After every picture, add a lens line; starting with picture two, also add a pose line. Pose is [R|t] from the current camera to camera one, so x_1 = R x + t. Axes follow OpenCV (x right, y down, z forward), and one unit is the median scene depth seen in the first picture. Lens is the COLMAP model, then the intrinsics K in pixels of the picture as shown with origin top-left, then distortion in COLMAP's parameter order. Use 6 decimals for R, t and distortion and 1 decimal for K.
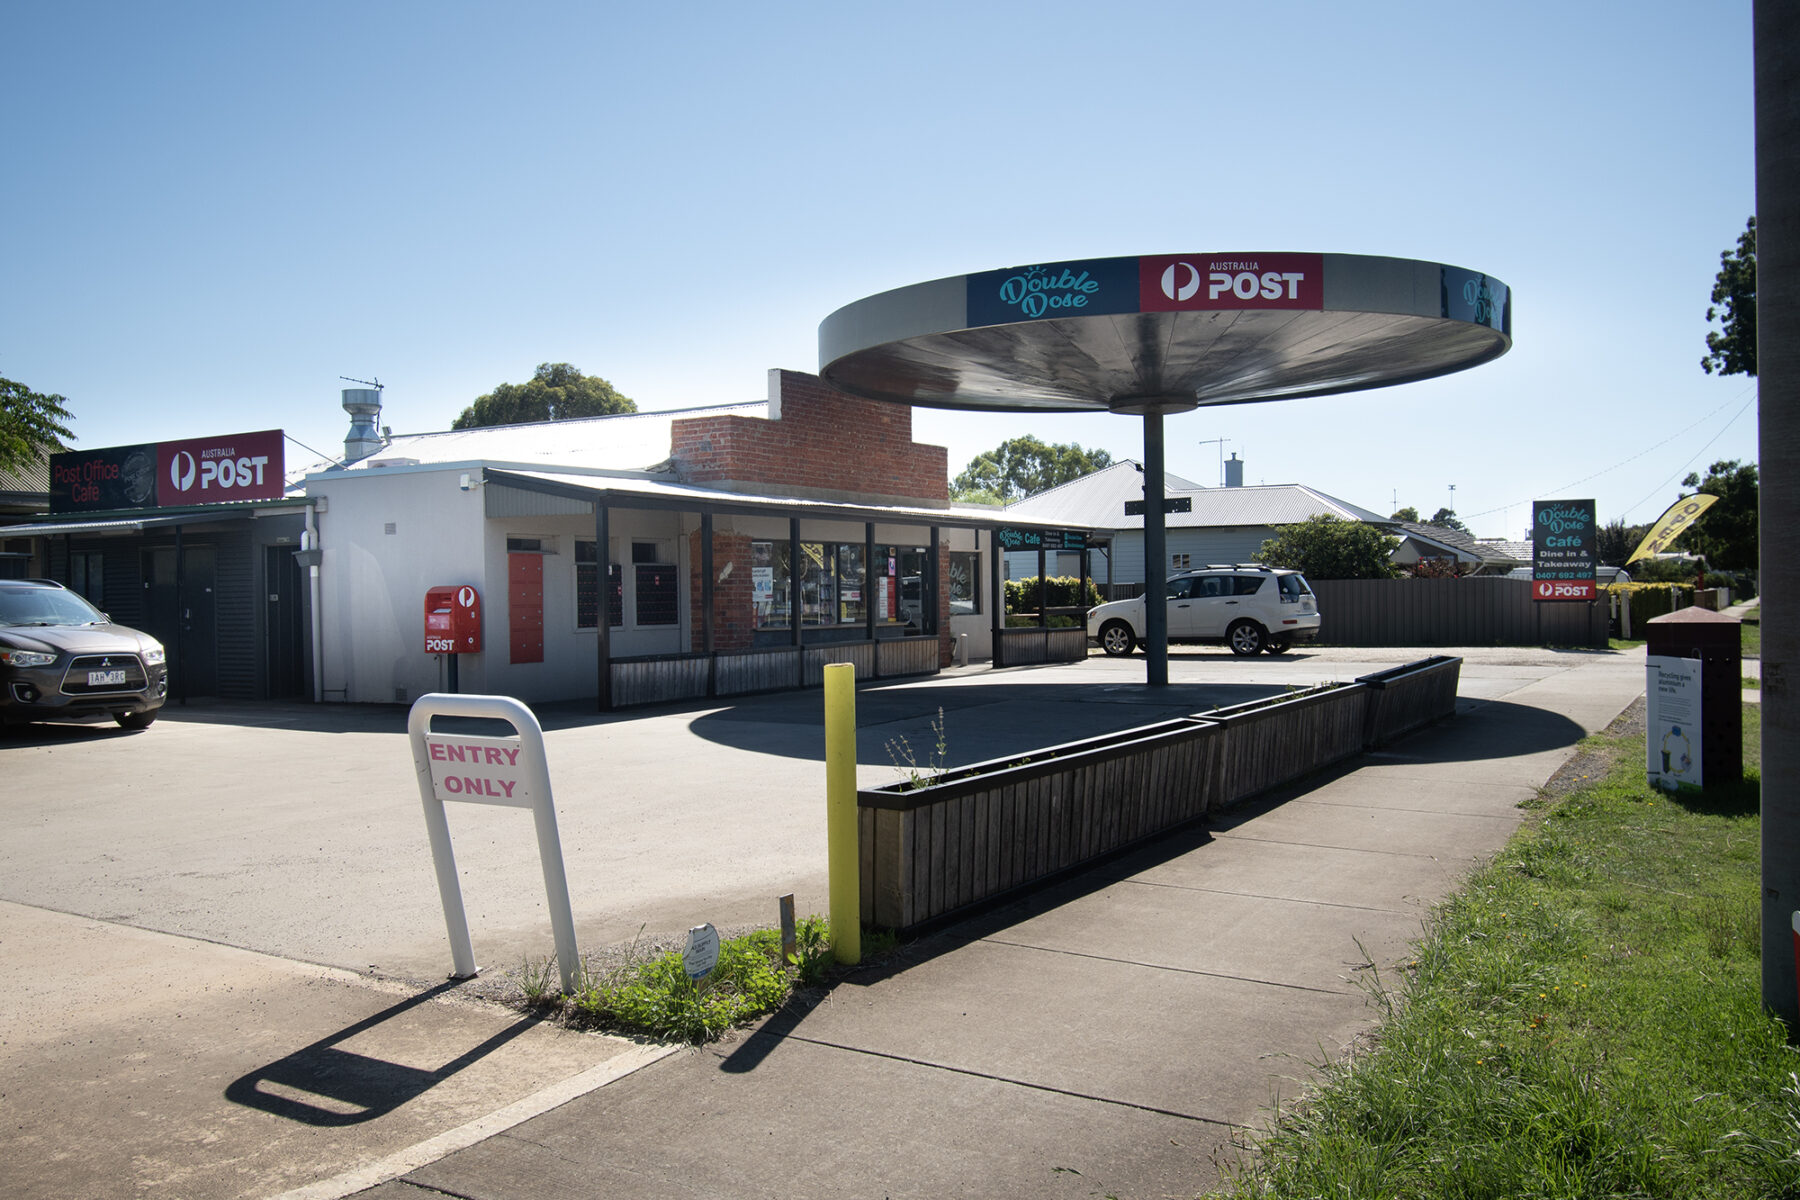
lens RADIAL K [[1506.2, 0, 895.3], [0, 1506.2, 604.4], [0, 0, 1]] dist [-0.013807, -0.007739]
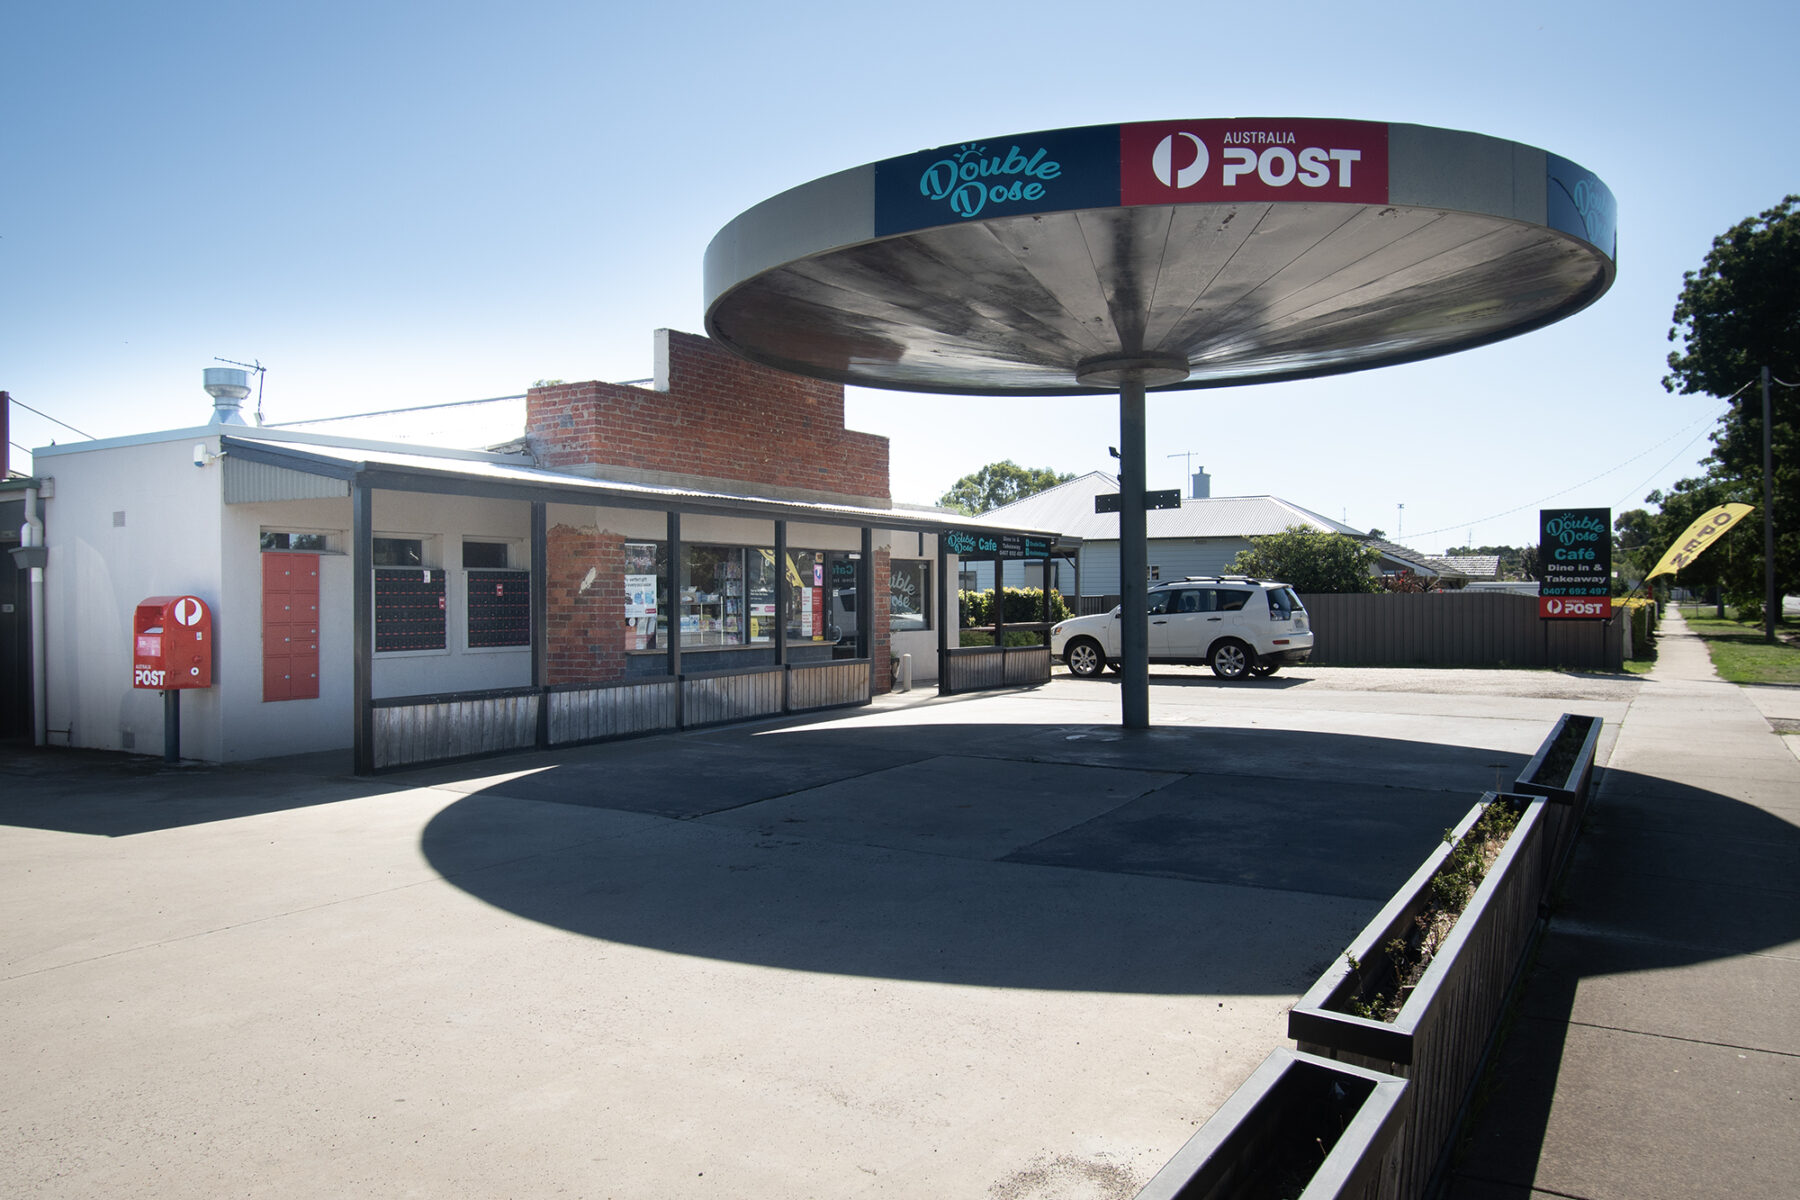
lens RADIAL K [[1222.1, 0, 905.1], [0, 1222.1, 590.7], [0, 0, 1]] dist [-0.005989, -0.000520]
pose [[0.999966, 0.008291, -0.000275, 0.051010], [-0.008294, 0.999873, -0.013610, -0.008319], [0.000162, 0.013612, 0.999907, 0.345195]]
